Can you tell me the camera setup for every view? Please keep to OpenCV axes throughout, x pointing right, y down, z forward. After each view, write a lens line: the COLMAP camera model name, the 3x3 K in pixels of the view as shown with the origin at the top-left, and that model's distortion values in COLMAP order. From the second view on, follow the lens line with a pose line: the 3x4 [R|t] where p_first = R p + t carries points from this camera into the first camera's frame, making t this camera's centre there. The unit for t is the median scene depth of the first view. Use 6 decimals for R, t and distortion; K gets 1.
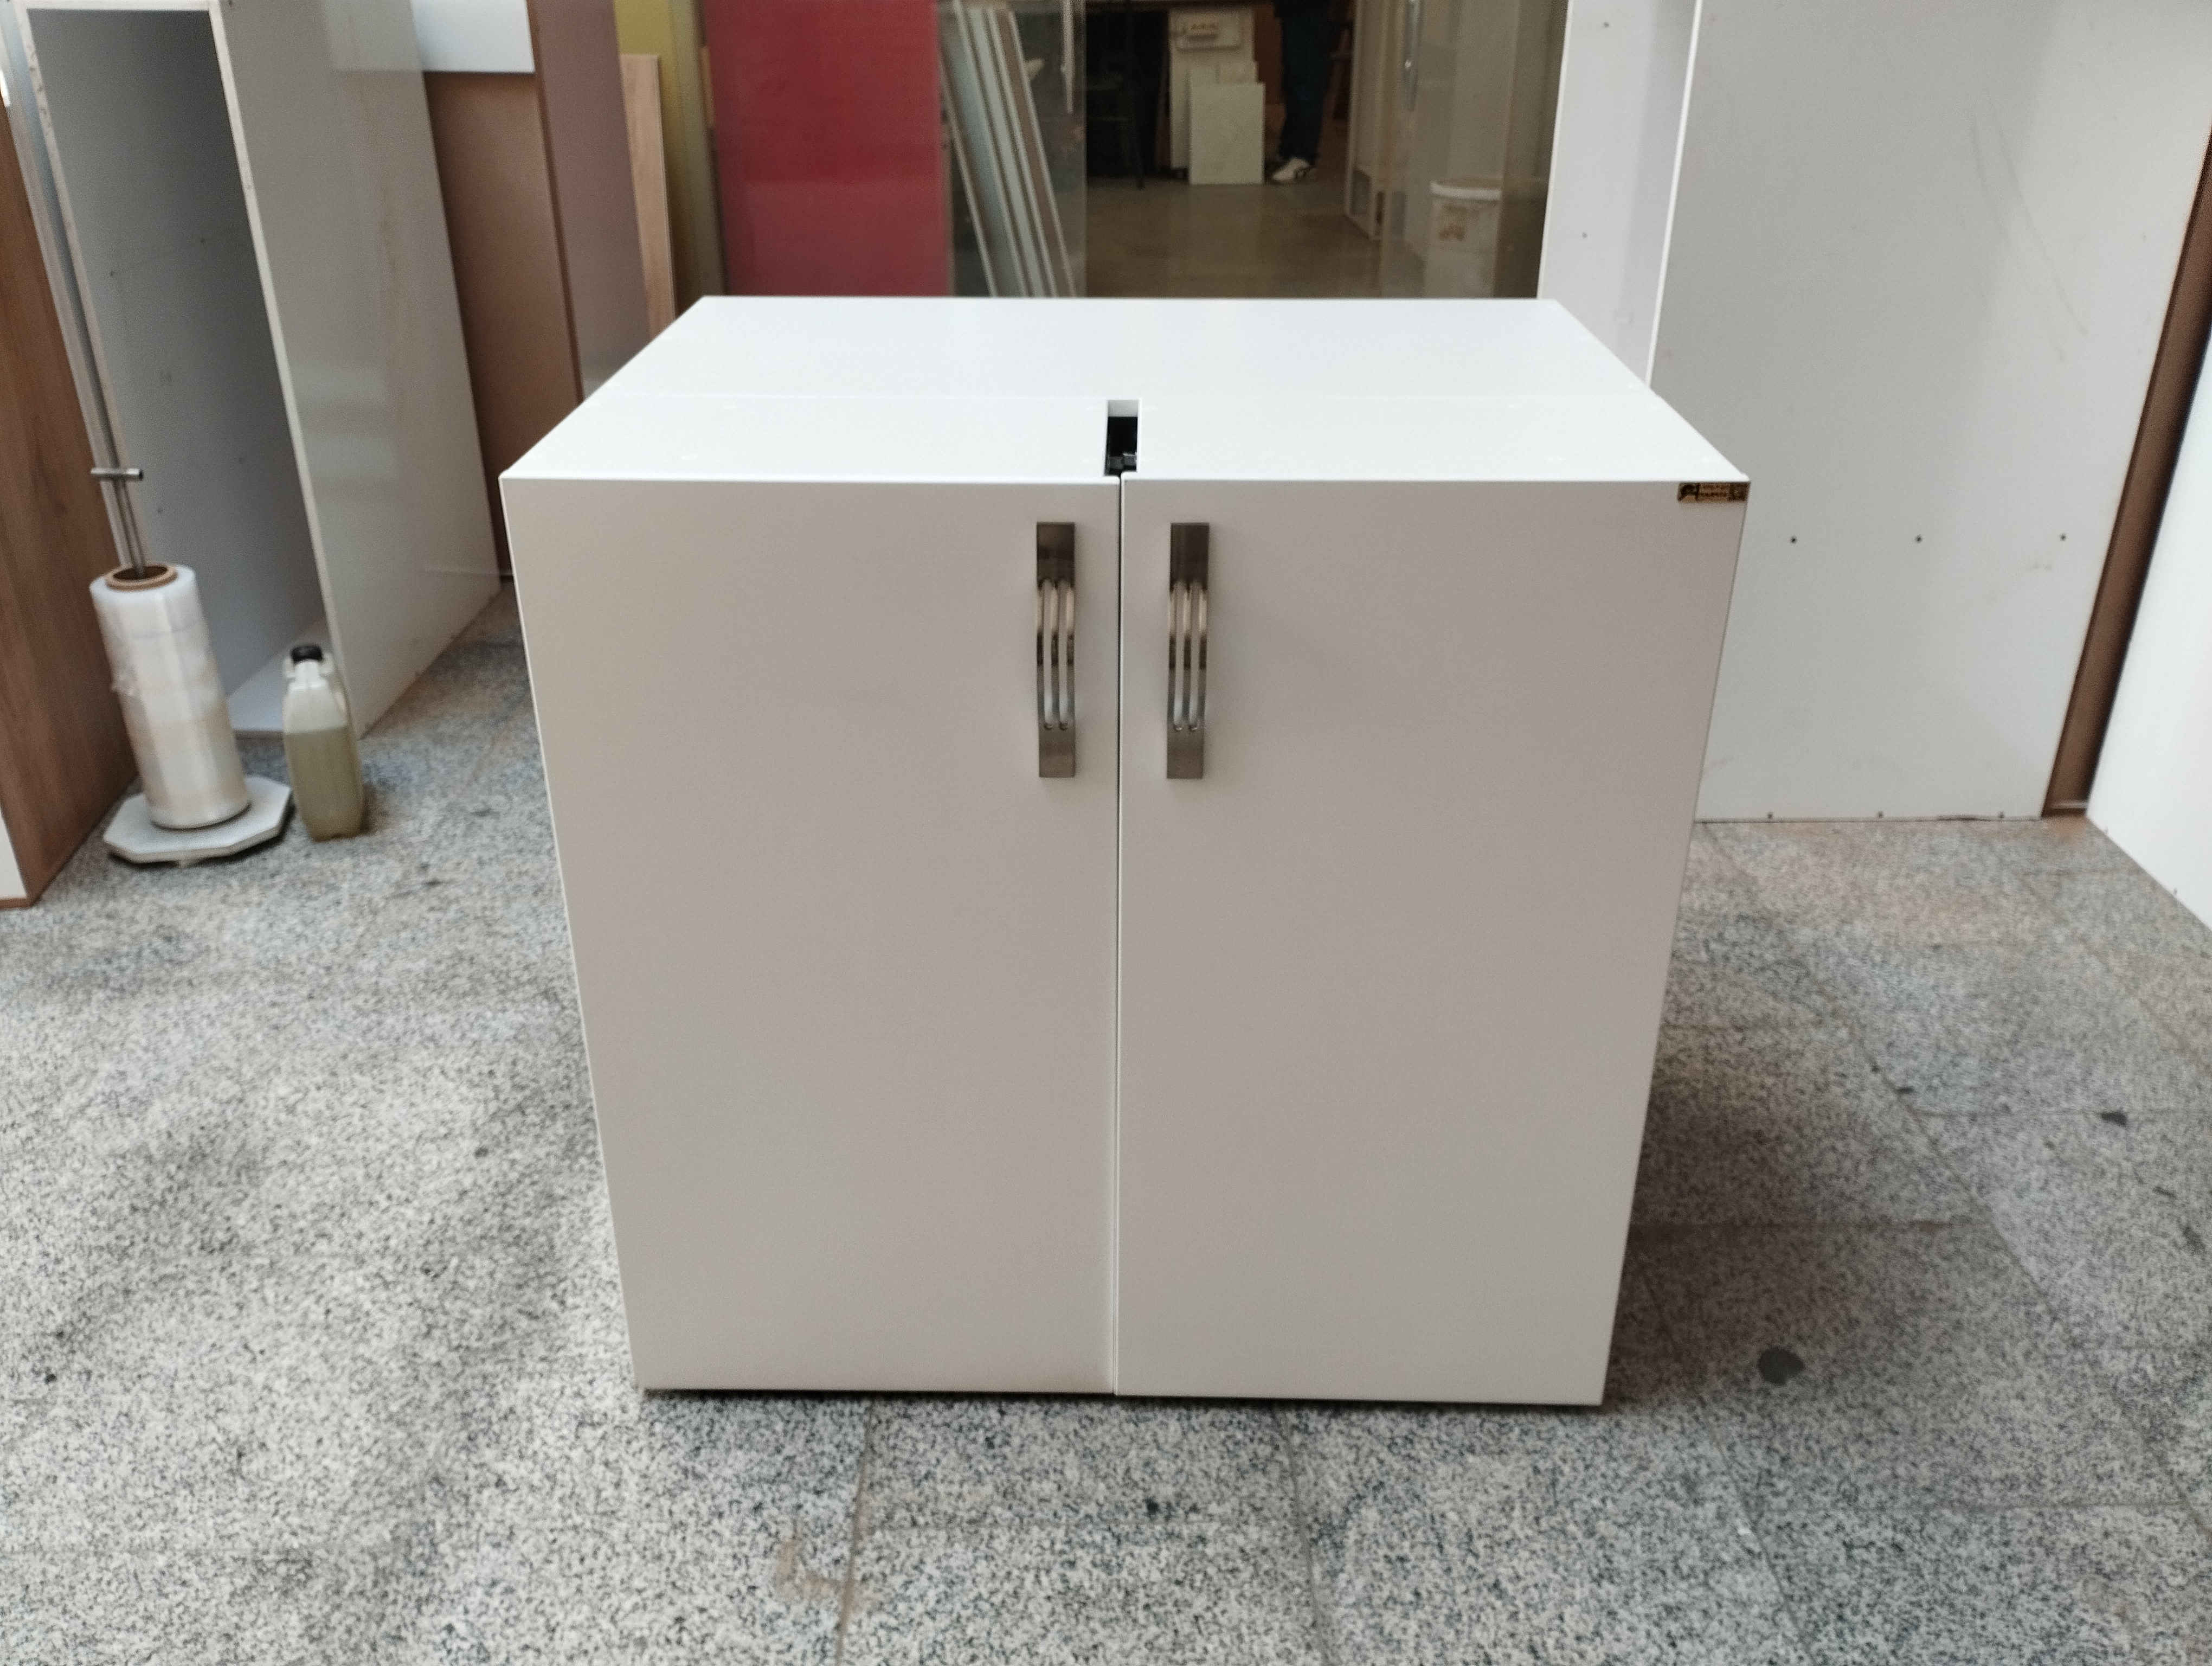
lens RADIAL K [[1818.1, 0, 1112.6], [0, 1818.1, 785.2], [0, 0, 1]] dist [0.094818, -0.112932]
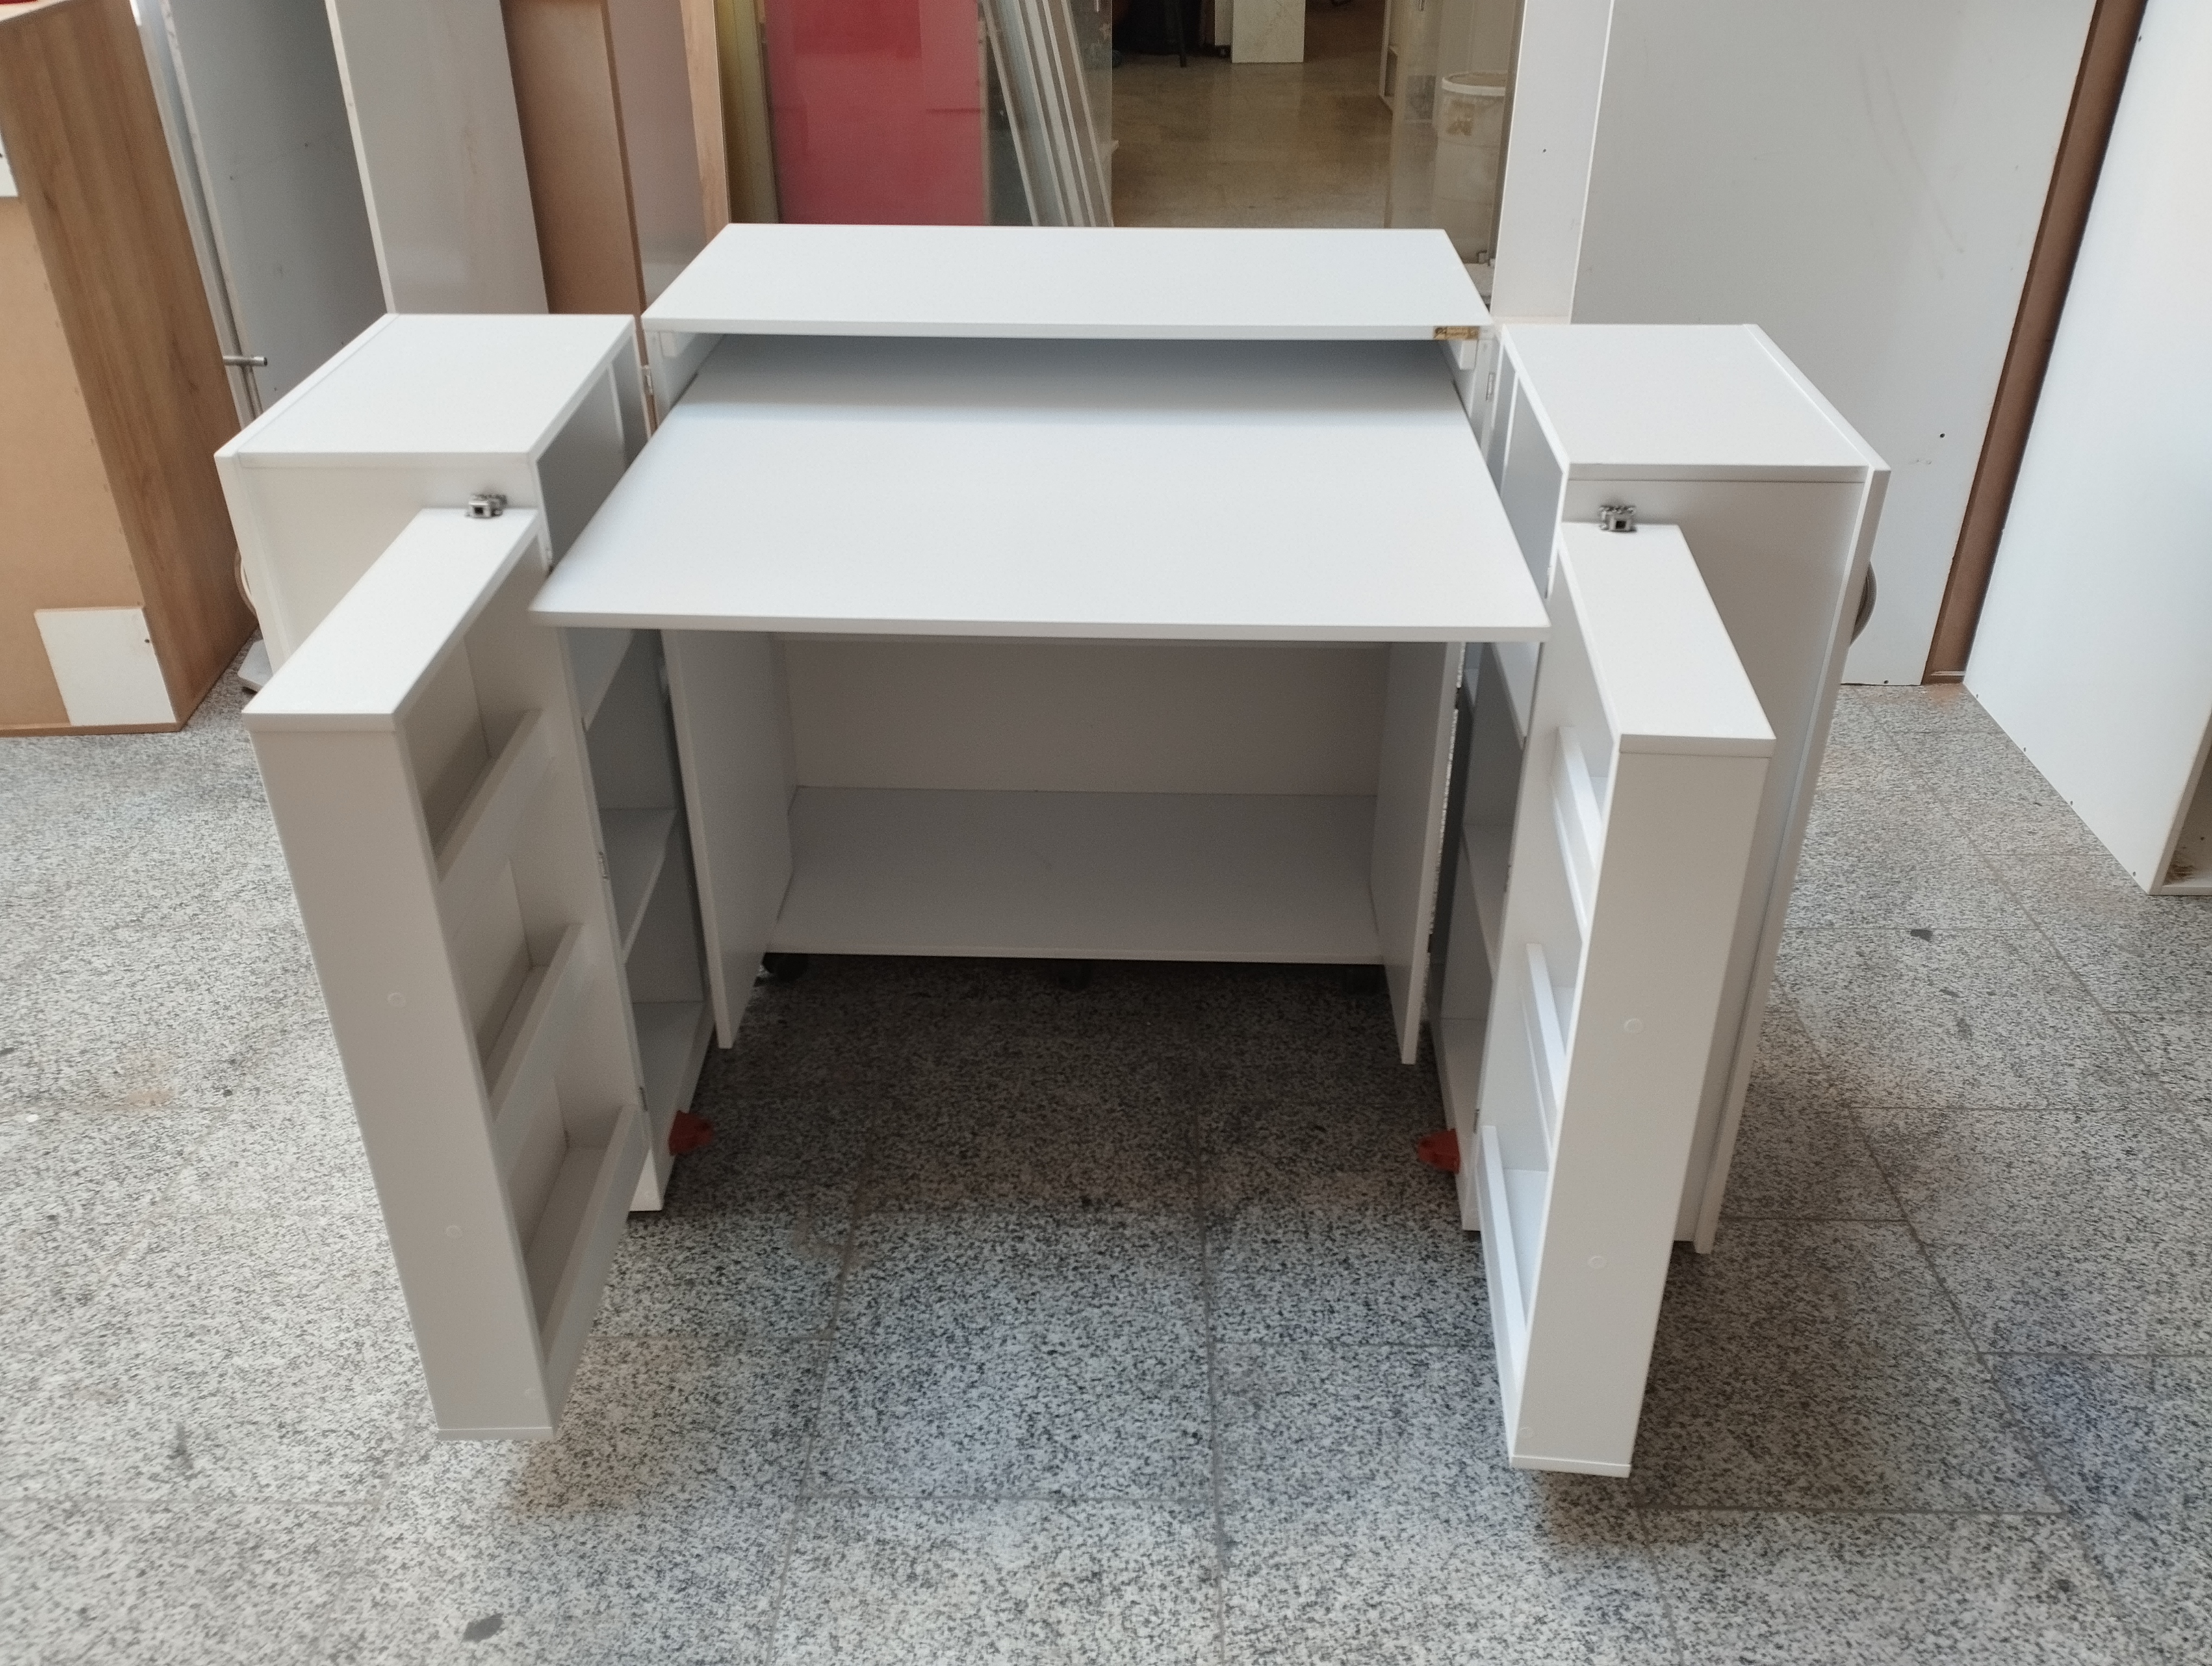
lens RADIAL K [[1818.1, 0, 1112.0], [0, 1818.1, 780.9], [0, 0, 1]] dist [0.094818, -0.112932]
pose [[0.999361, 0.017989, -0.030886, 0.064699], [-0.015852, 0.997554, 0.068085, 0.010708], [0.032035, -0.067552, 0.997201, -0.220062]]
